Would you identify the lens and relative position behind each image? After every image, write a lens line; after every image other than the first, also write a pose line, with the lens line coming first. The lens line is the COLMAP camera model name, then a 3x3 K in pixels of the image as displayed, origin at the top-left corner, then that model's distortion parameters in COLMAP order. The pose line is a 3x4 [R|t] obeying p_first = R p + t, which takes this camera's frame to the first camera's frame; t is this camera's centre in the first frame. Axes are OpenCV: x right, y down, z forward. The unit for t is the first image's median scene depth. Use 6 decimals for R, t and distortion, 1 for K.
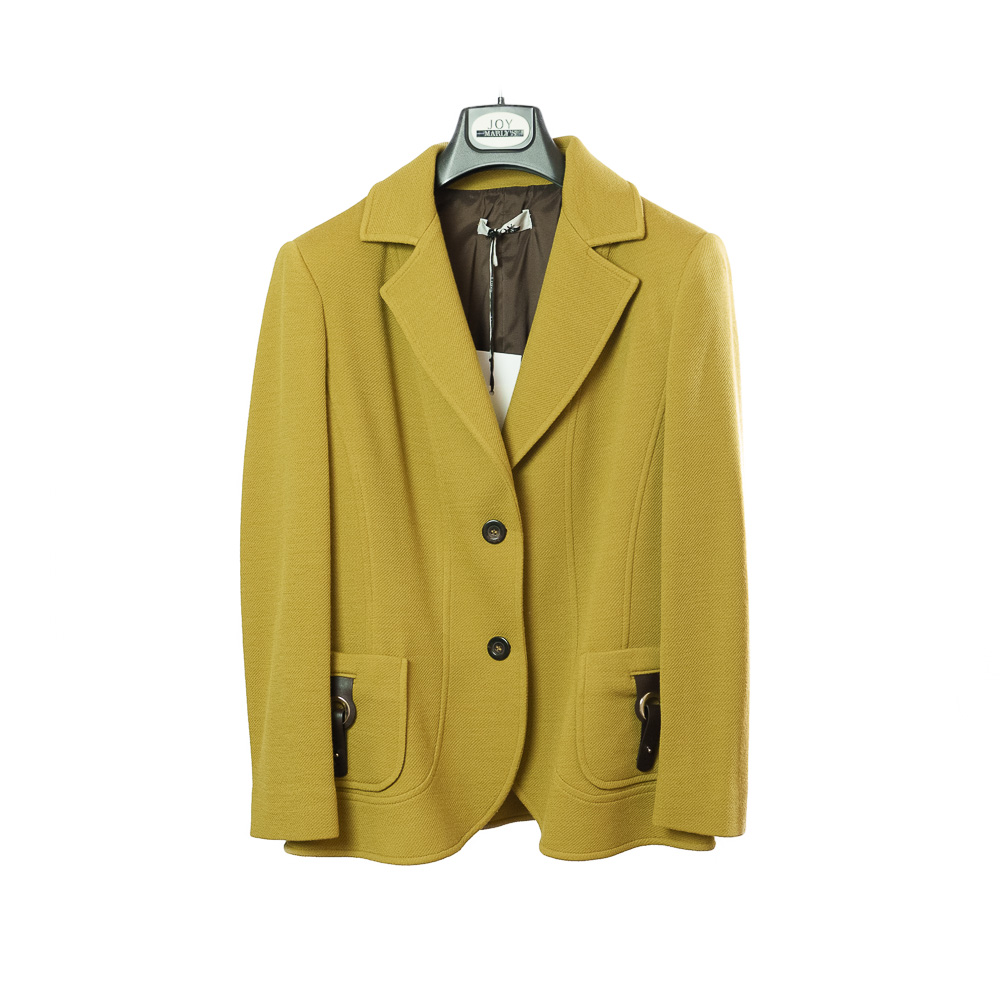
lens RADIAL K [[1316.1, 0, 500.0], [0, 1316.1, 500.0], [0, 0, 1]] dist [-0.133635, 0.074460]
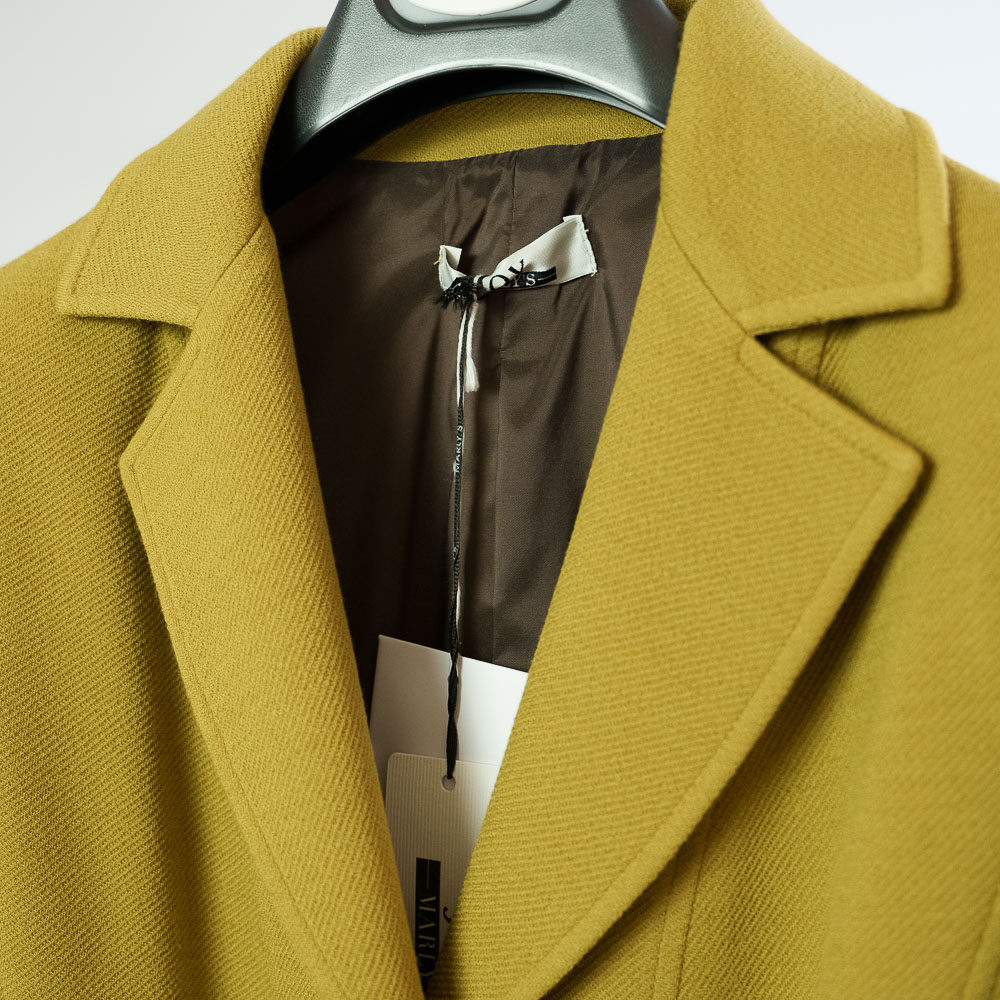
lens RADIAL K [[1316.1, 0, 500.0], [0, 1316.1, 500.0], [0, 0, 1]] dist [-0.133635, 0.074460]
pose [[0.967576, 0.033633, -0.250332, 0.084682], [-0.045706, 0.998048, -0.042568, -0.138197], [0.248412, 0.052629, 0.967224, 0.690271]]
